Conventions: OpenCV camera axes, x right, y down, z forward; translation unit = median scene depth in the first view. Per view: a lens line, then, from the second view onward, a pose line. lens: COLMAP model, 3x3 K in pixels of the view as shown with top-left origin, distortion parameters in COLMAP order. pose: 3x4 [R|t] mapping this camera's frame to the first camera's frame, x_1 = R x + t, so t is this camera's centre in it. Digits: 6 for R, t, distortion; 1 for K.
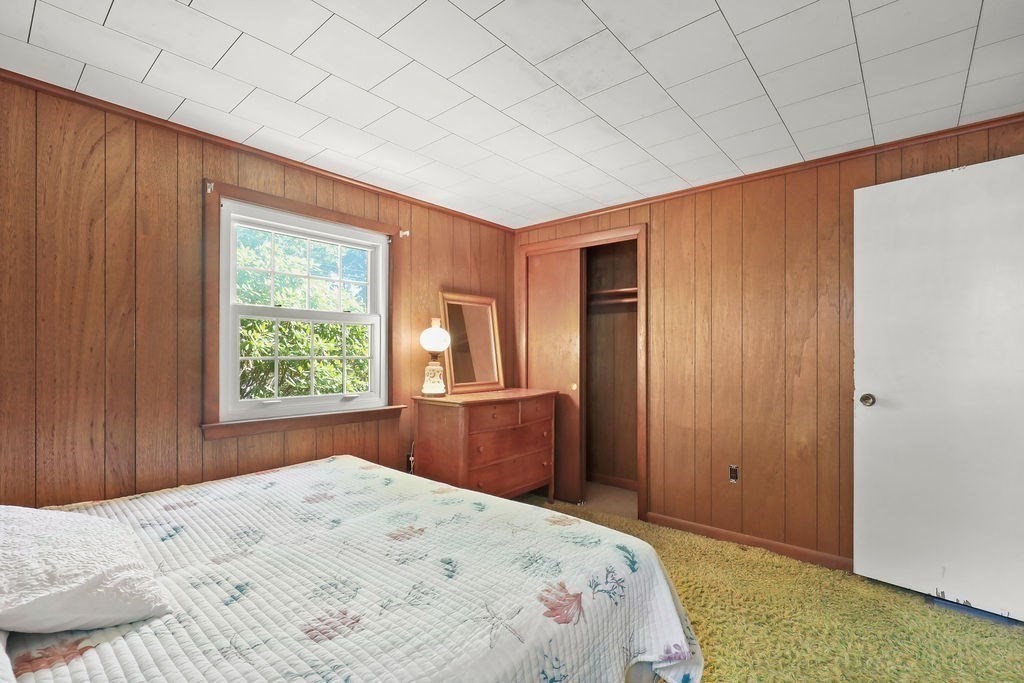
lens RADIAL K [[463.9, 0, 515.3], [0, 463.9, 352.4], [0, 0, 1]] dist [0.000888, 0.000733]
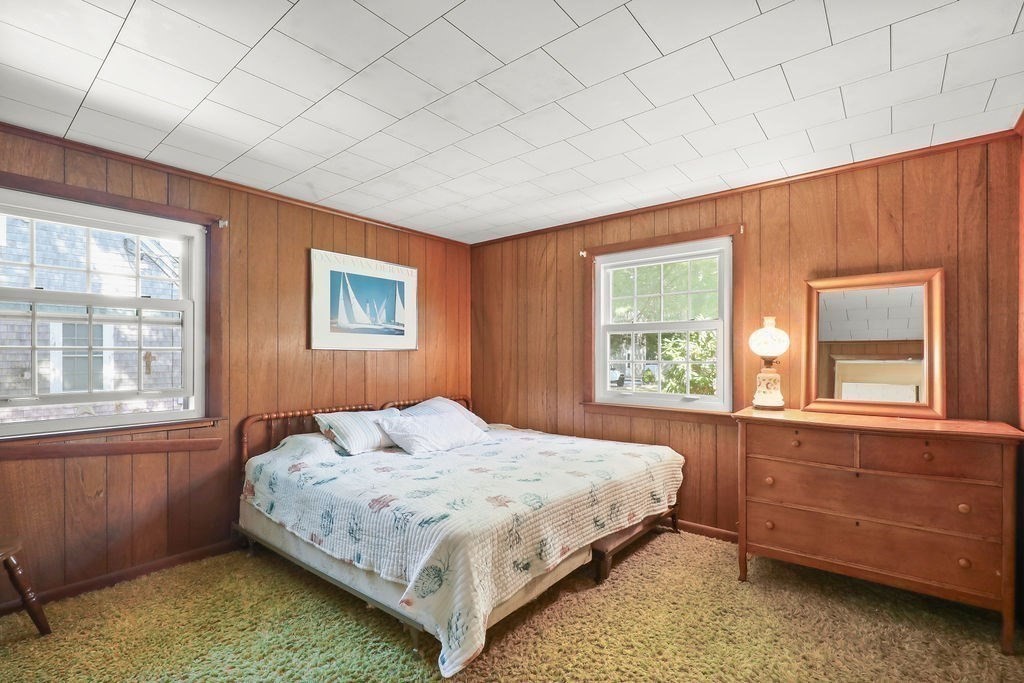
lens RADIAL K [[463.9, 0, 515.3], [0, 463.9, 352.4], [0, 0, 1]] dist [0.000888, 0.000733]
pose [[0.024415, -0.007994, -0.999670, 0.760328], [0.002398, 0.999966, -0.007938, -0.003541], [0.999699, -0.002204, 0.024434, 0.595830]]
